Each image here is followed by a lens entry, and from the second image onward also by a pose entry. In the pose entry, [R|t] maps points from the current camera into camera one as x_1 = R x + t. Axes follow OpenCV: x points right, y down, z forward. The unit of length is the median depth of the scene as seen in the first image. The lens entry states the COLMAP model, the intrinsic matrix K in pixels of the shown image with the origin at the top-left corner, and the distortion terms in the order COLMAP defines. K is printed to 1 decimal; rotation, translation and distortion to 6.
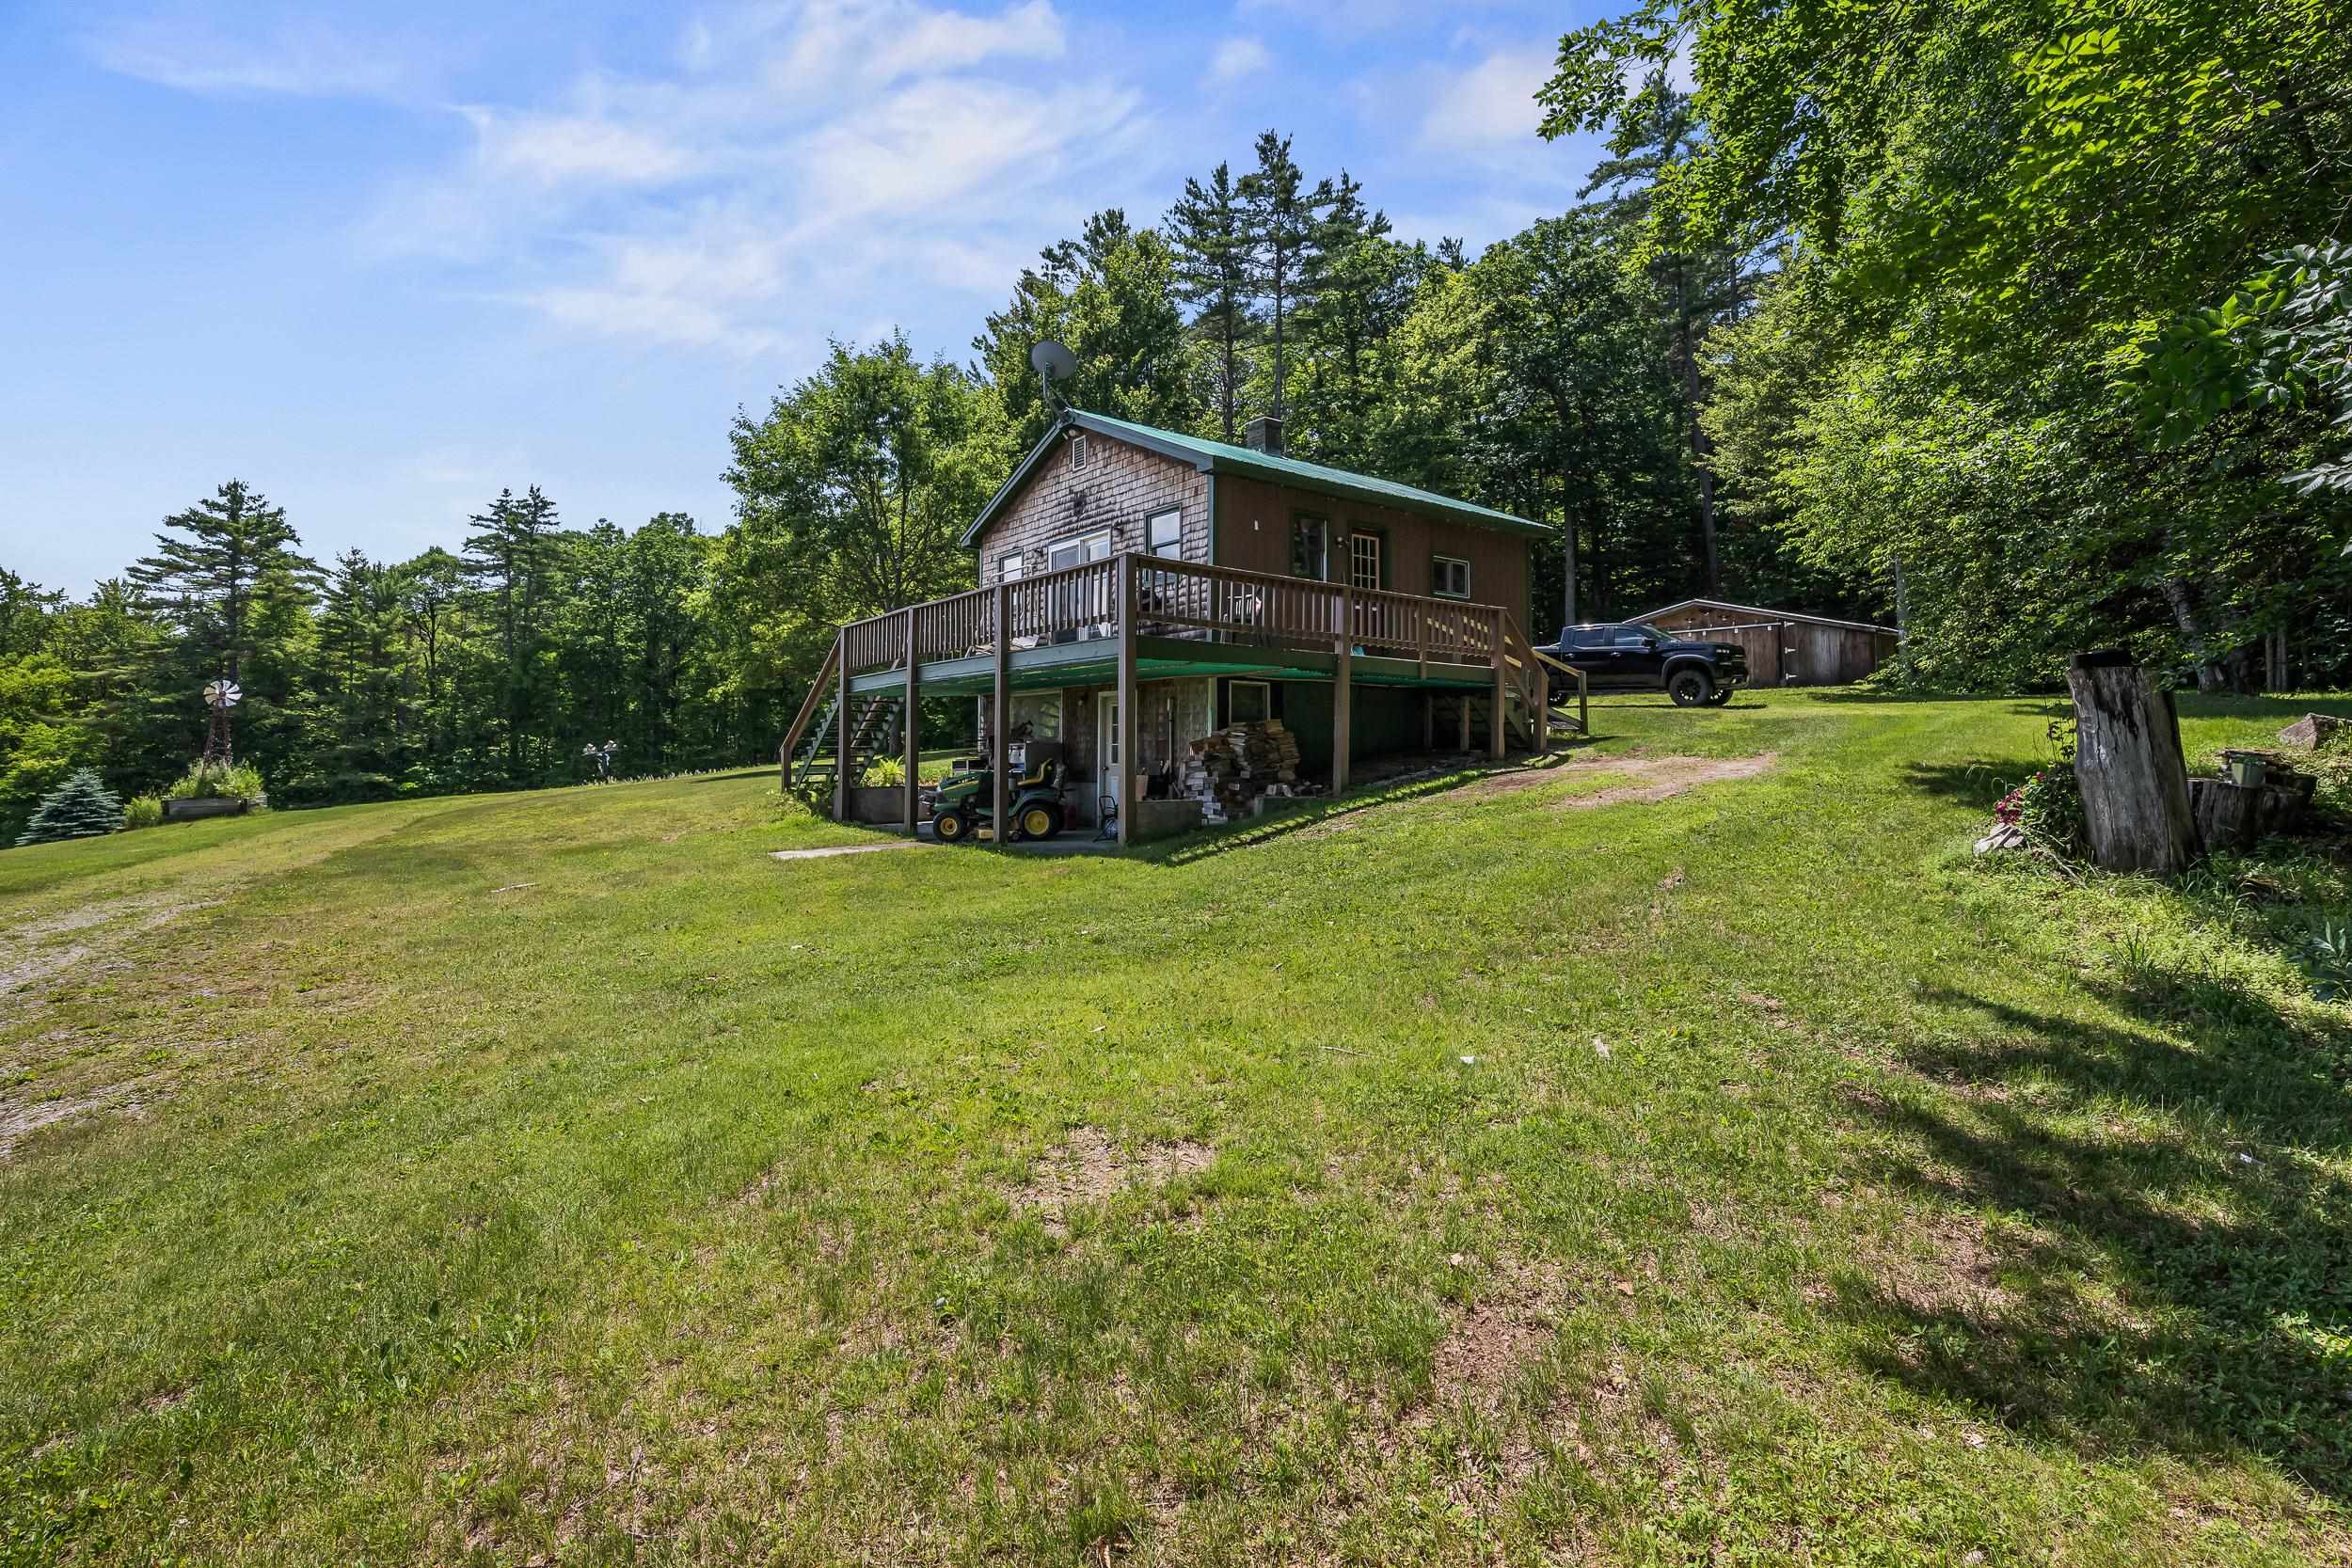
lens RADIAL K [[1102.6, 0, 1214.7], [0, 1102.6, 740.0], [0, 0, 1]] dist [-0.000866, -0.001086]
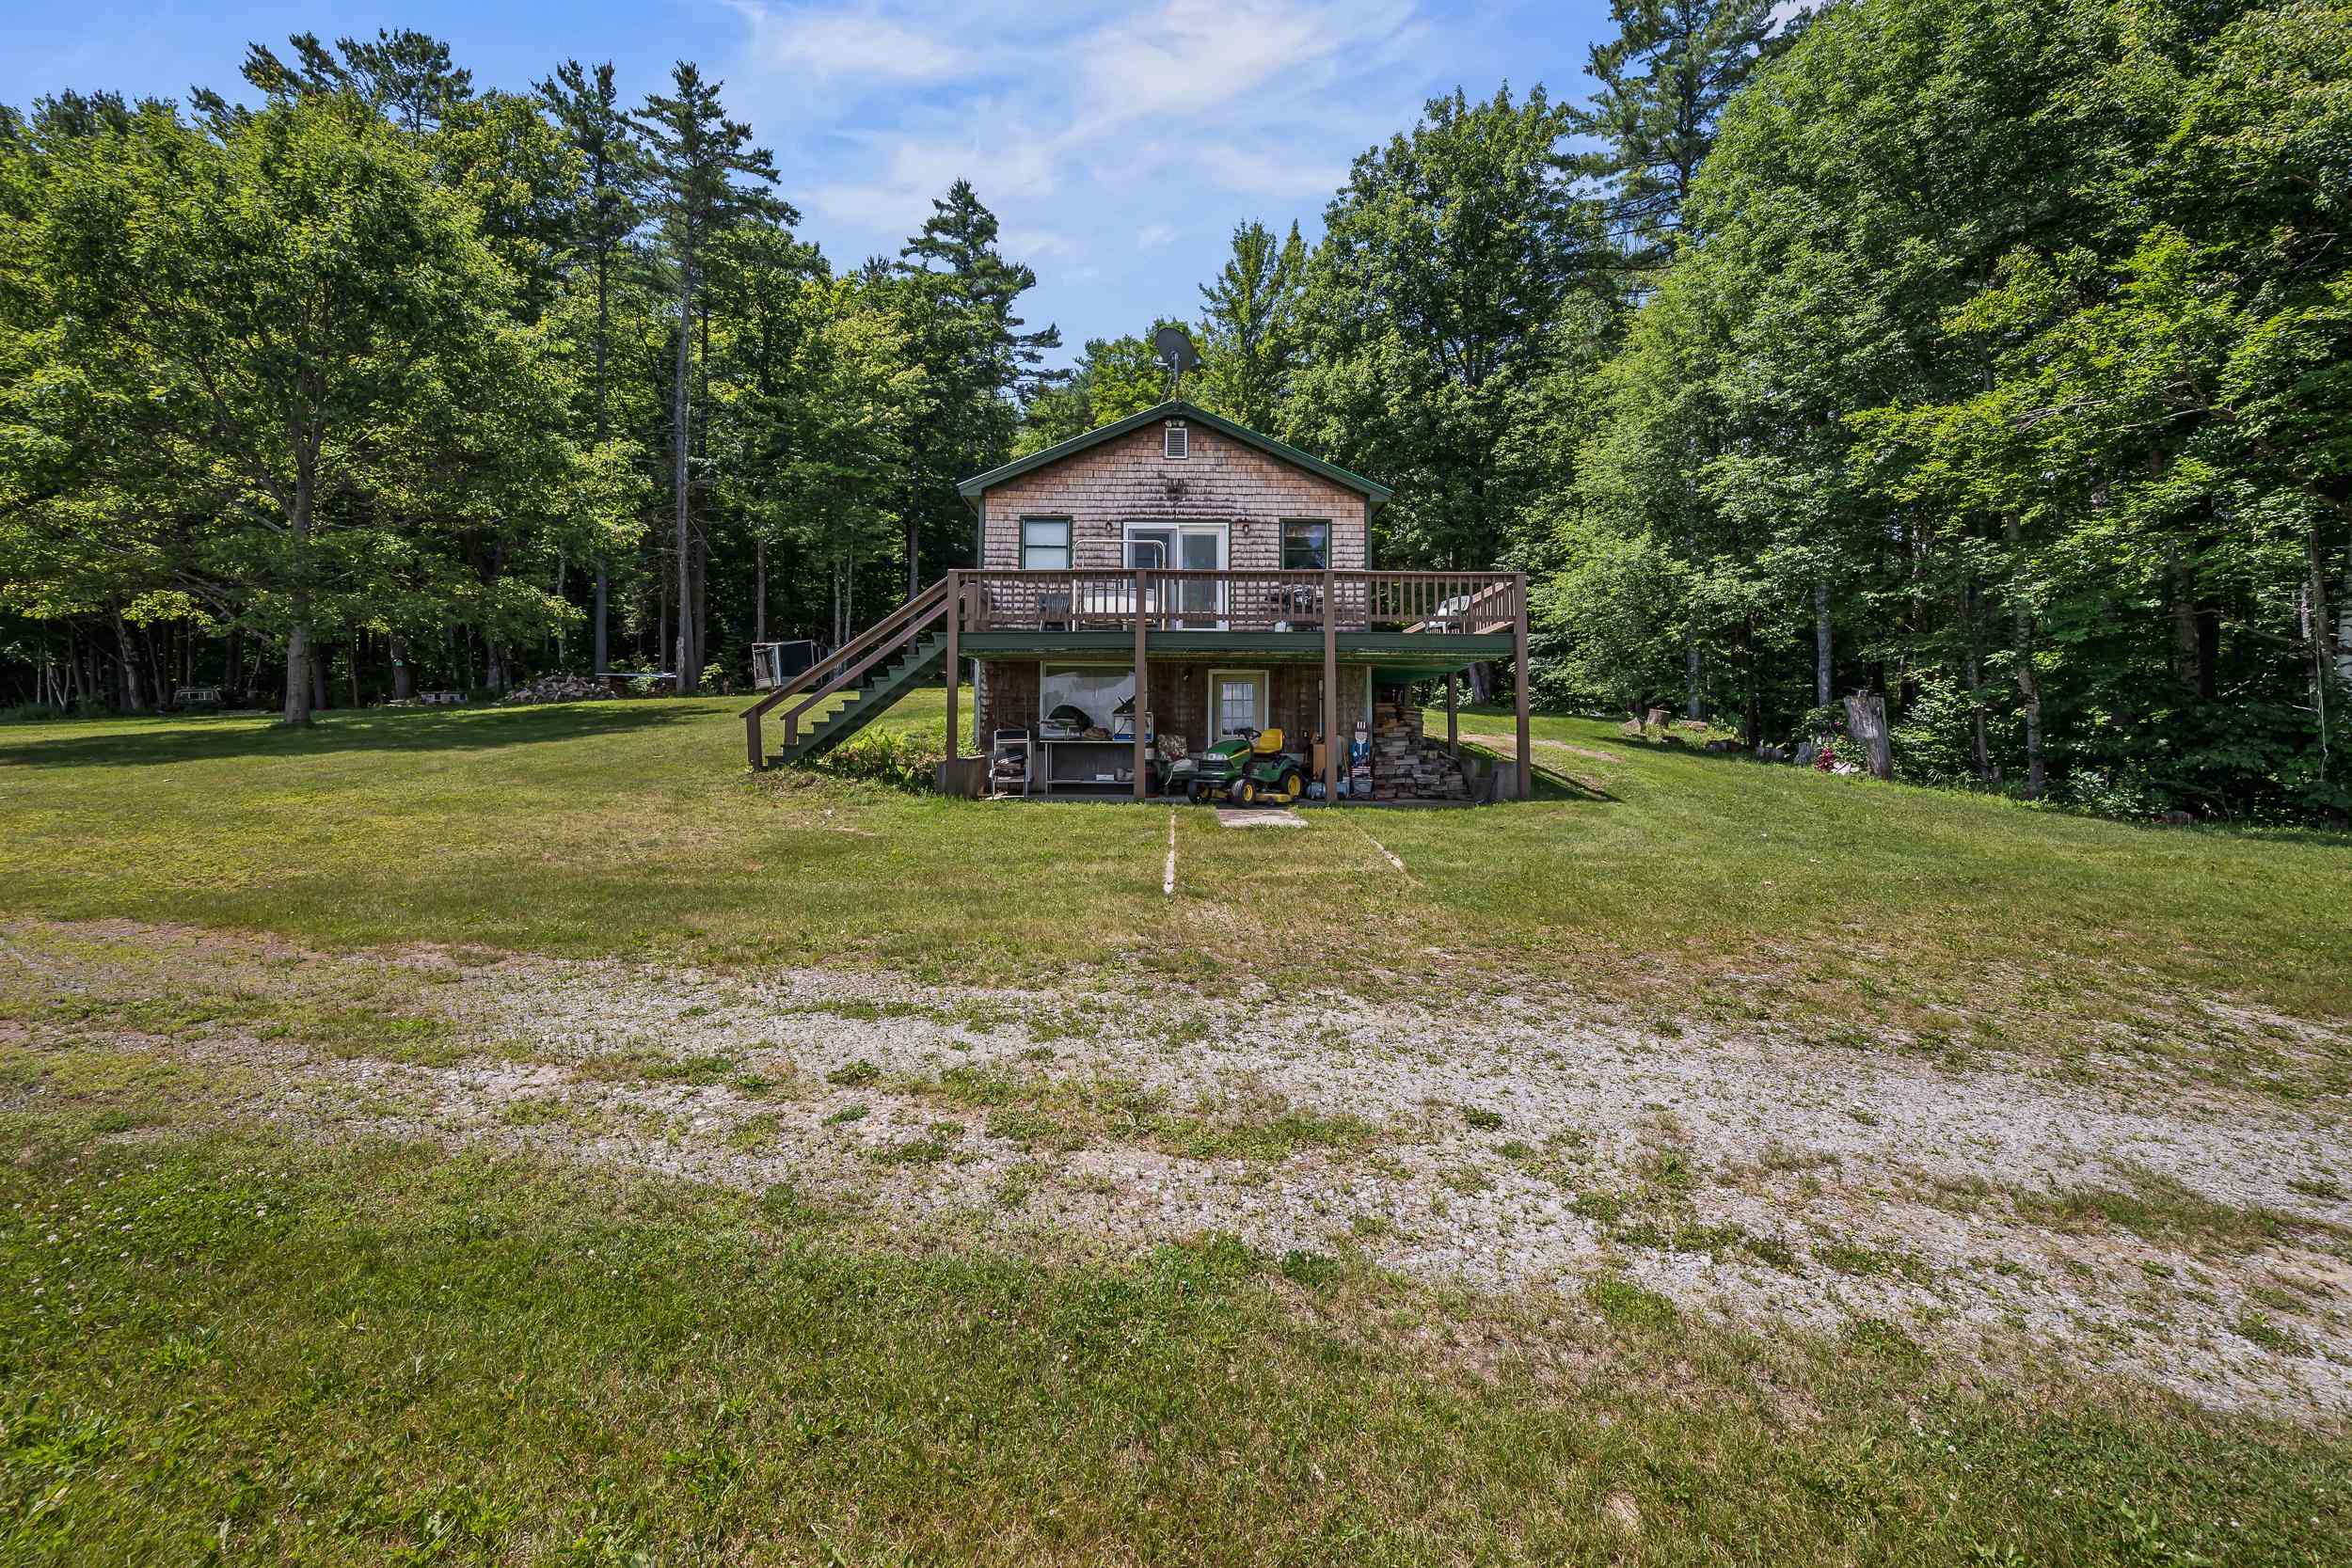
lens RADIAL K [[928.2, 0, 1243.4], [0, 928.2, 736.8], [0, 0, 1]] dist [-0.000604, -0.000819]
pose [[0.614818, 0.011134, 0.788590, -0.297821], [-0.018402, 0.999831, 0.000230, 0.008281], [-0.788454, -0.014653, 0.614919, 0.149640]]
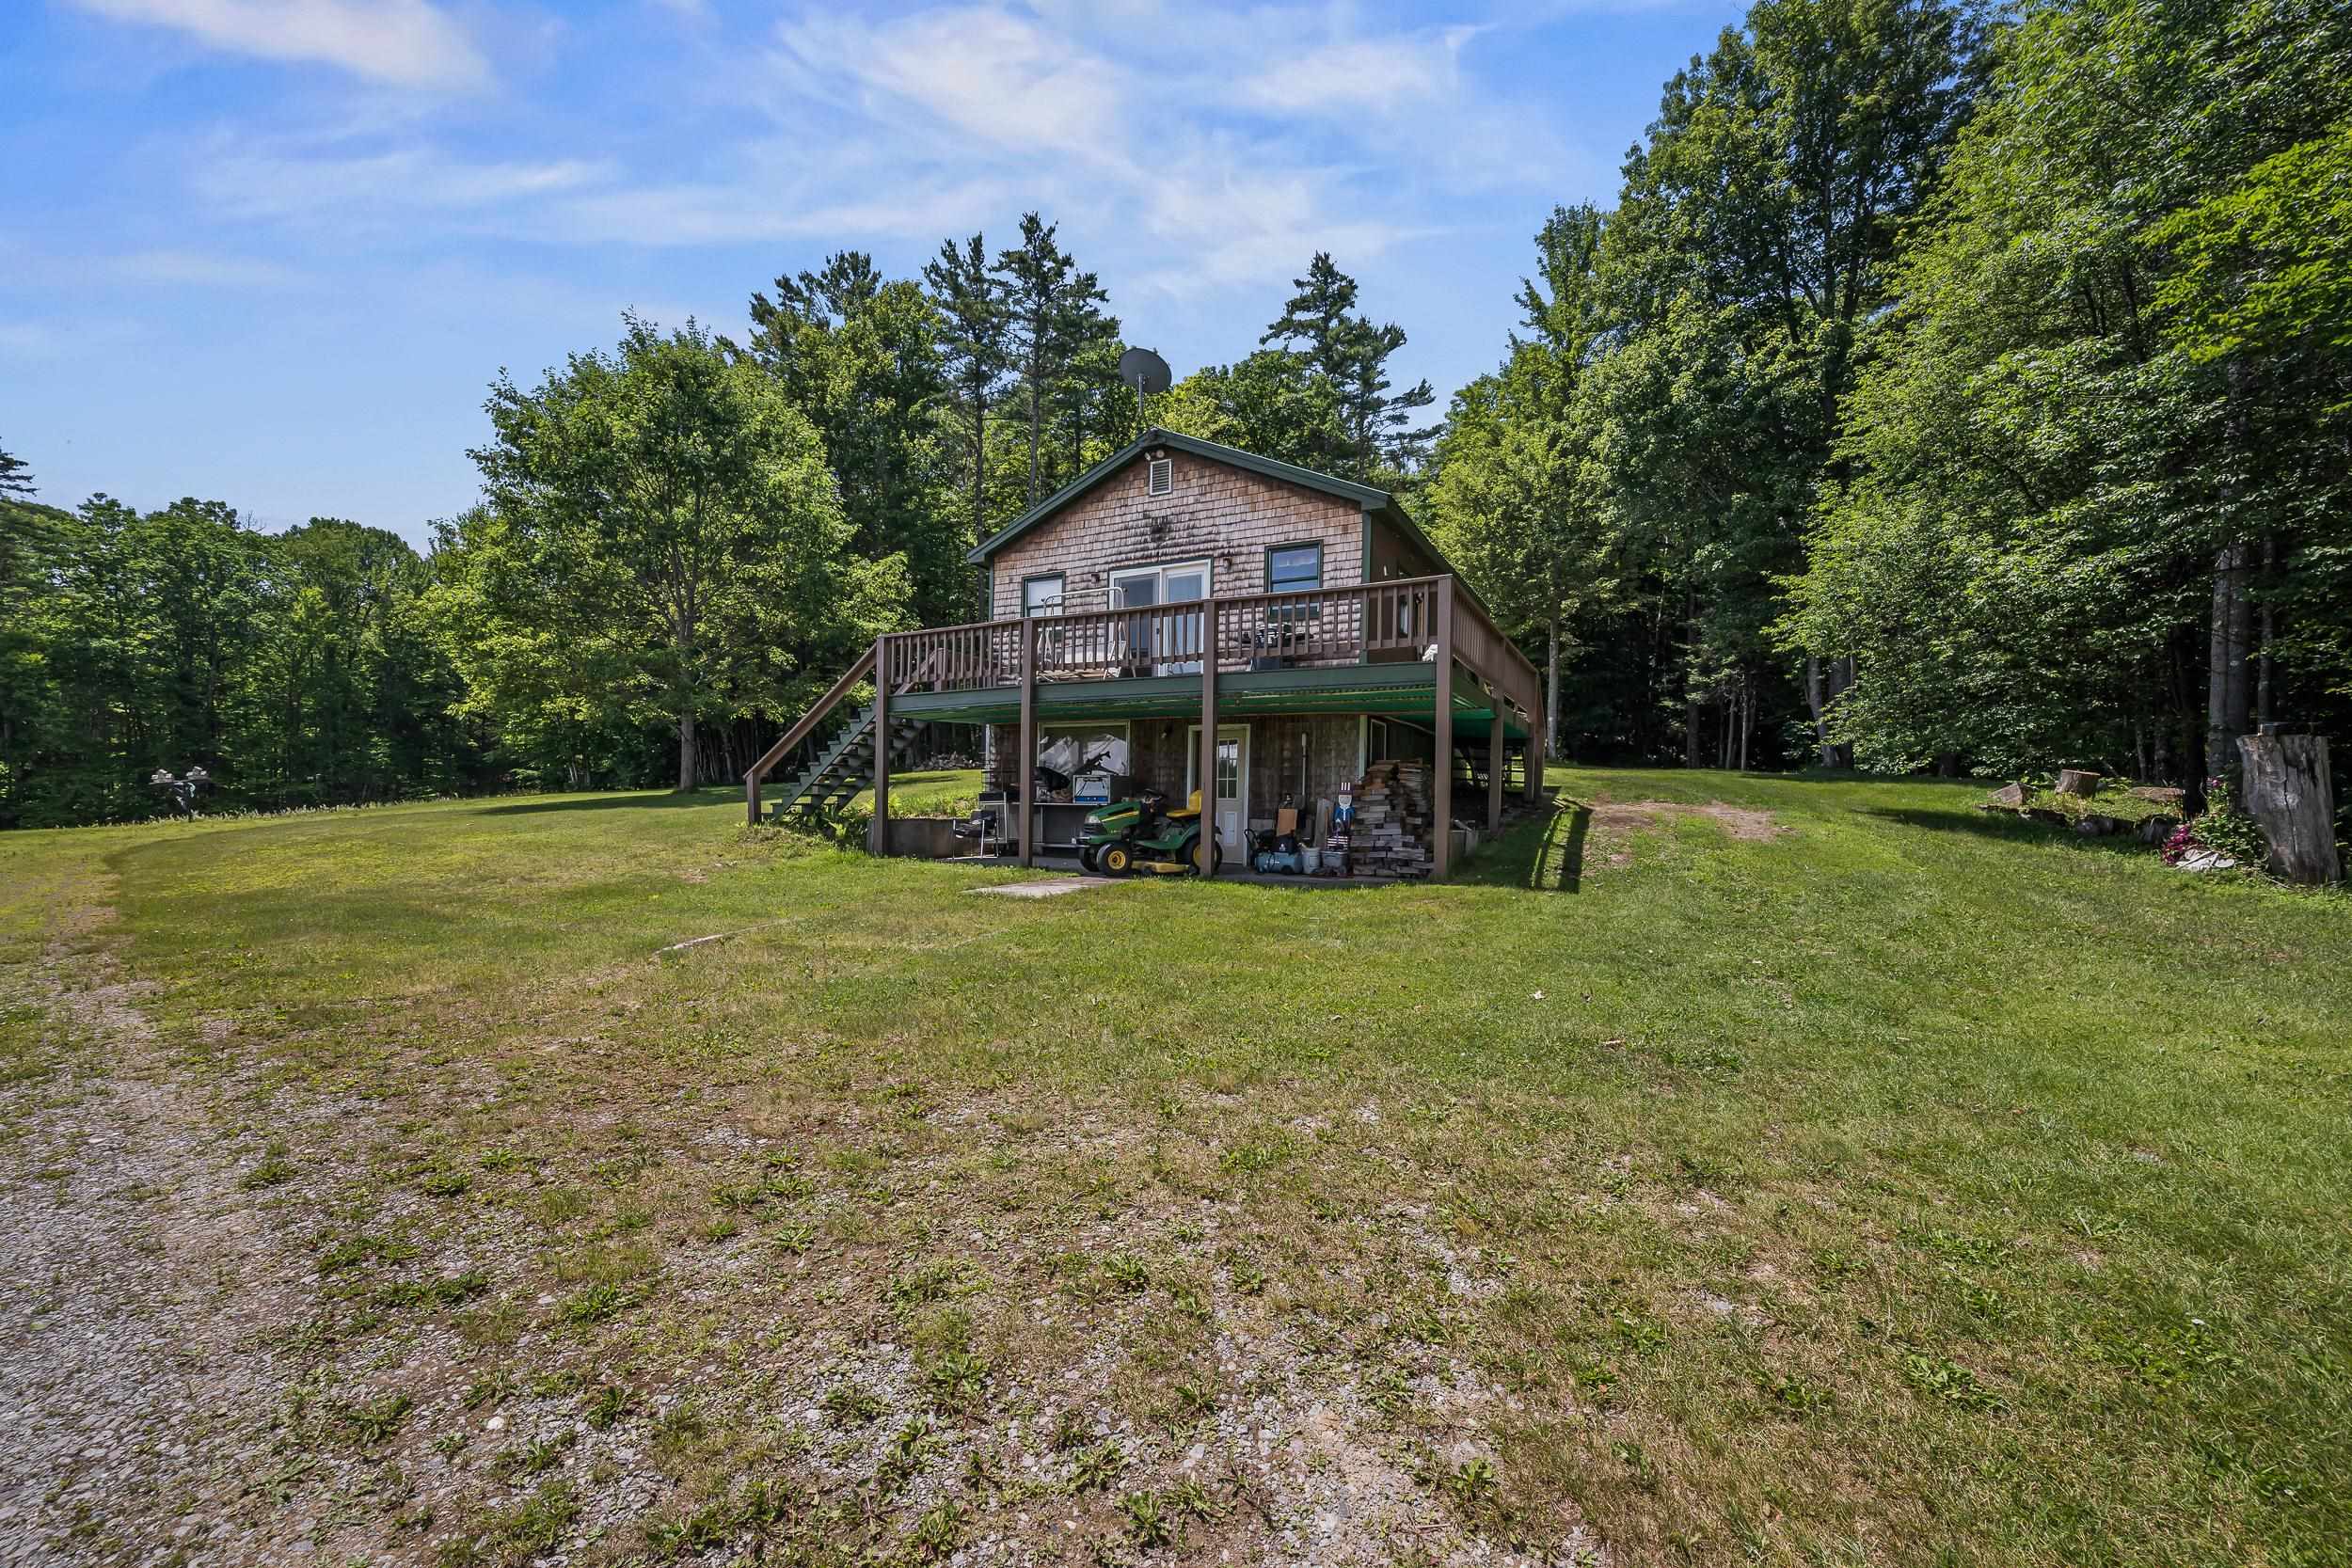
lens RADIAL K [[928.2, 0, 1188.1], [0, 928.2, 851.4], [0, 0, 1]] dist [-0.000604, -0.000819]
pose [[0.919142, 0.003058, 0.393915, -0.159524], [-0.025950, 0.998268, 0.052802, 0.009256], [-0.393071, -0.058754, 0.917629, 0.084872]]
